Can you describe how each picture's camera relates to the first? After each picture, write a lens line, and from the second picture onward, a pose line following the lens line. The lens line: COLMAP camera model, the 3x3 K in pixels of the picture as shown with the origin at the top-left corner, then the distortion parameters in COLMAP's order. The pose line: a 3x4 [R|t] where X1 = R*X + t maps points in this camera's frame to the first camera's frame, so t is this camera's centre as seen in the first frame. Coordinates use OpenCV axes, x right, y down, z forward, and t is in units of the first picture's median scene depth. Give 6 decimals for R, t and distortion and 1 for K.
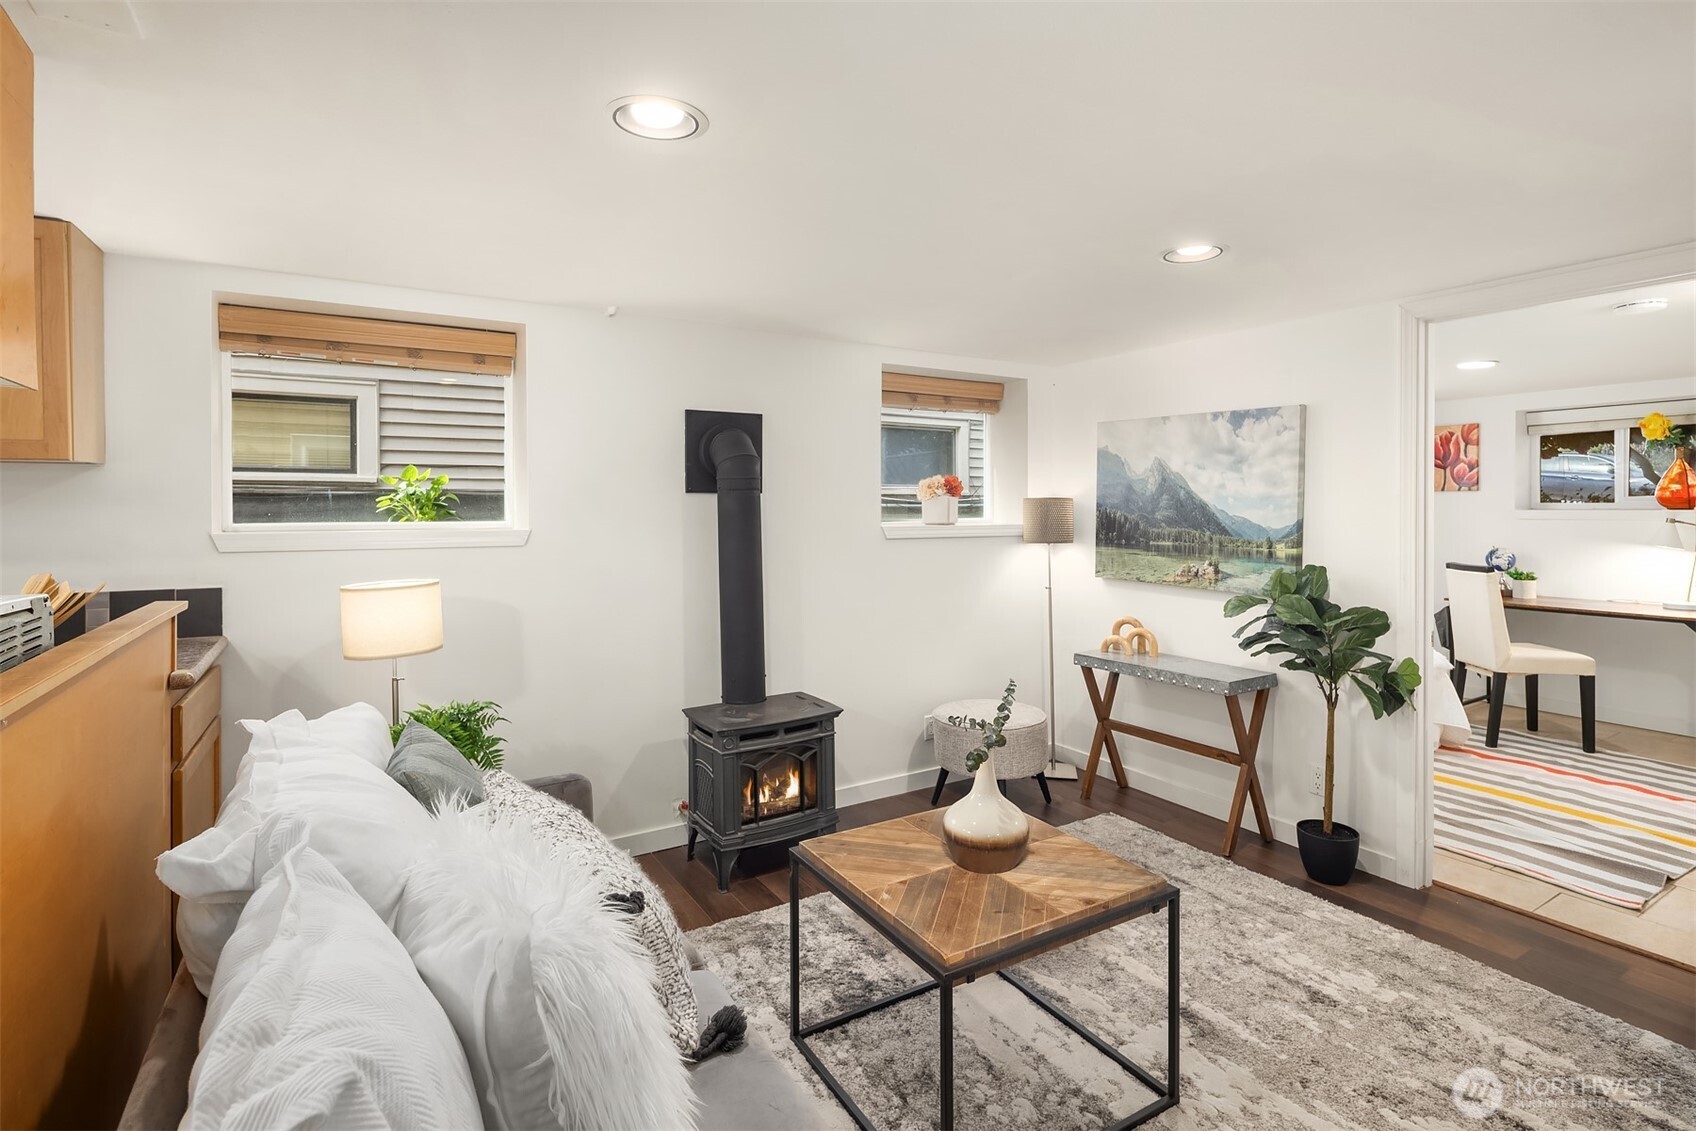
lens RADIAL K [[826.5, 0, 863.4], [0, 826.5, 503.5], [0, 0, 1]] dist [0.007613, -0.005257]
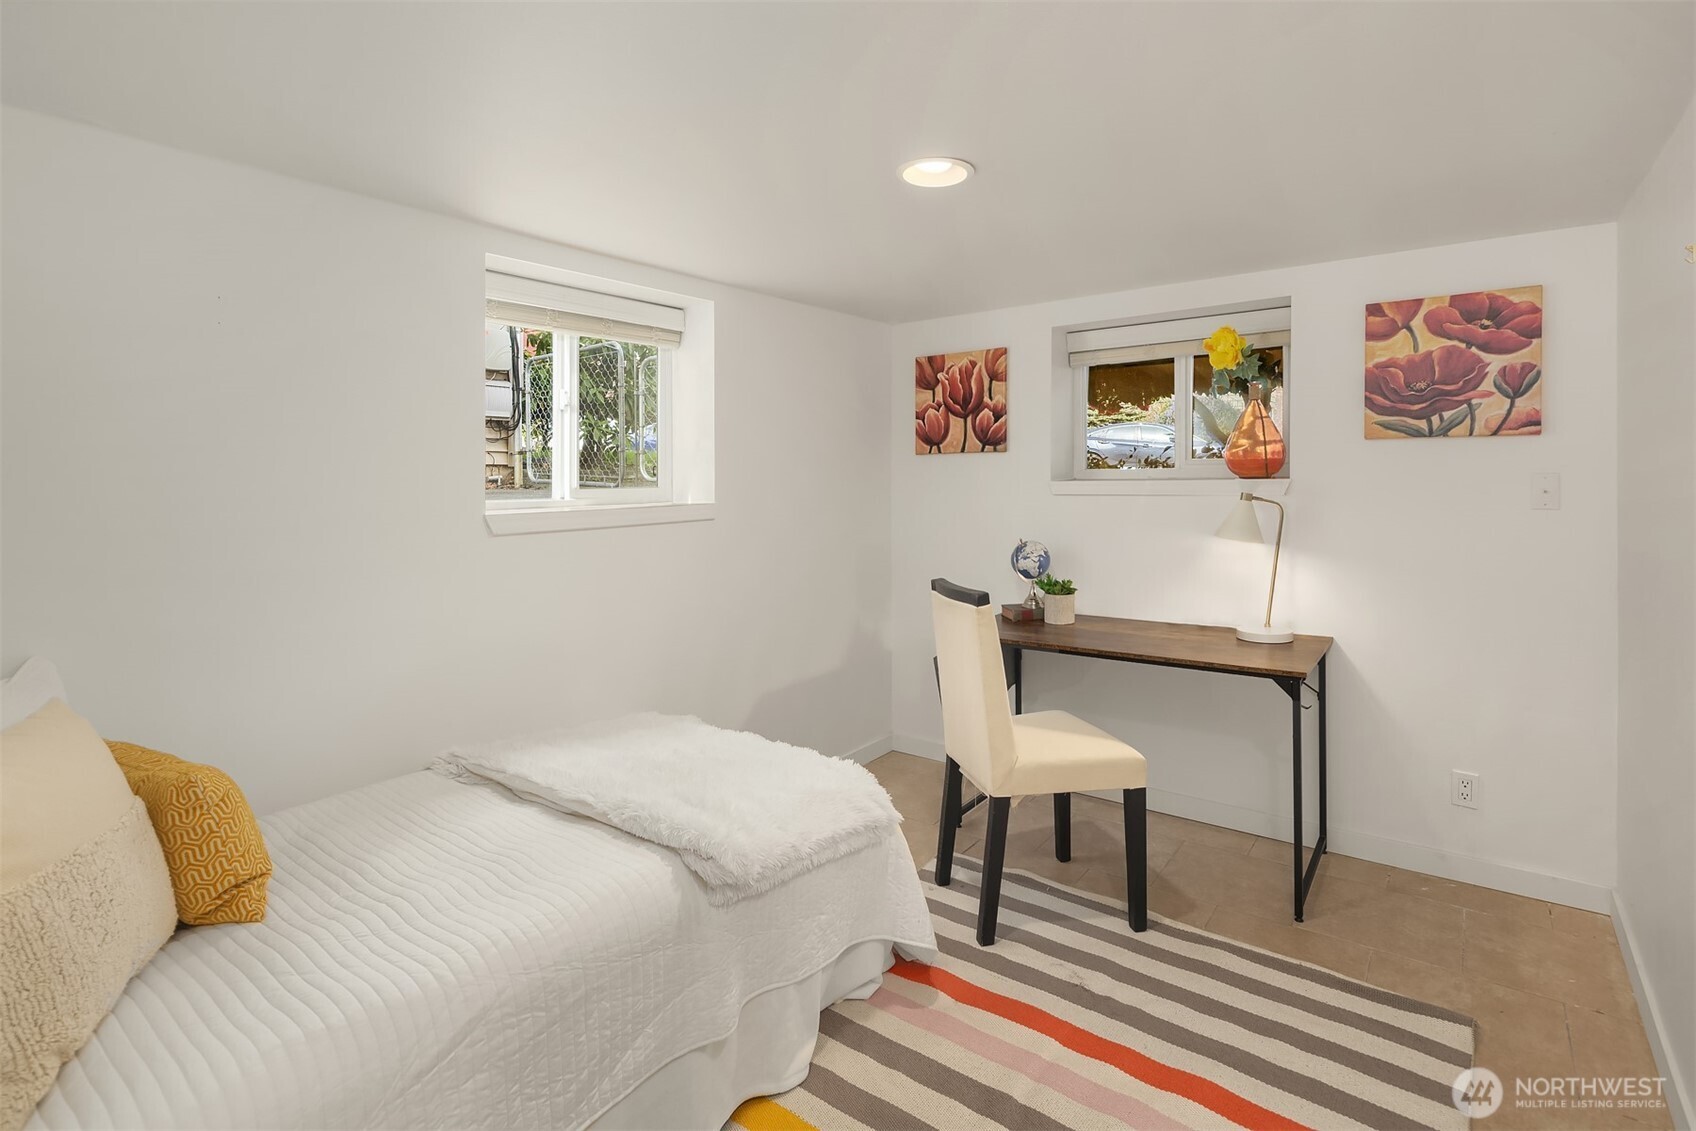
lens RADIAL K [[826.5, 0, 844.0], [0, 826.5, 487.0], [0, 0, 1]] dist [0.007613, -0.005257]
pose [[0.937750, -0.012435, 0.347087, 0.641447], [0.007512, 0.999851, 0.015524, 0.001640], [-0.347229, -0.011950, 0.937704, 0.705242]]
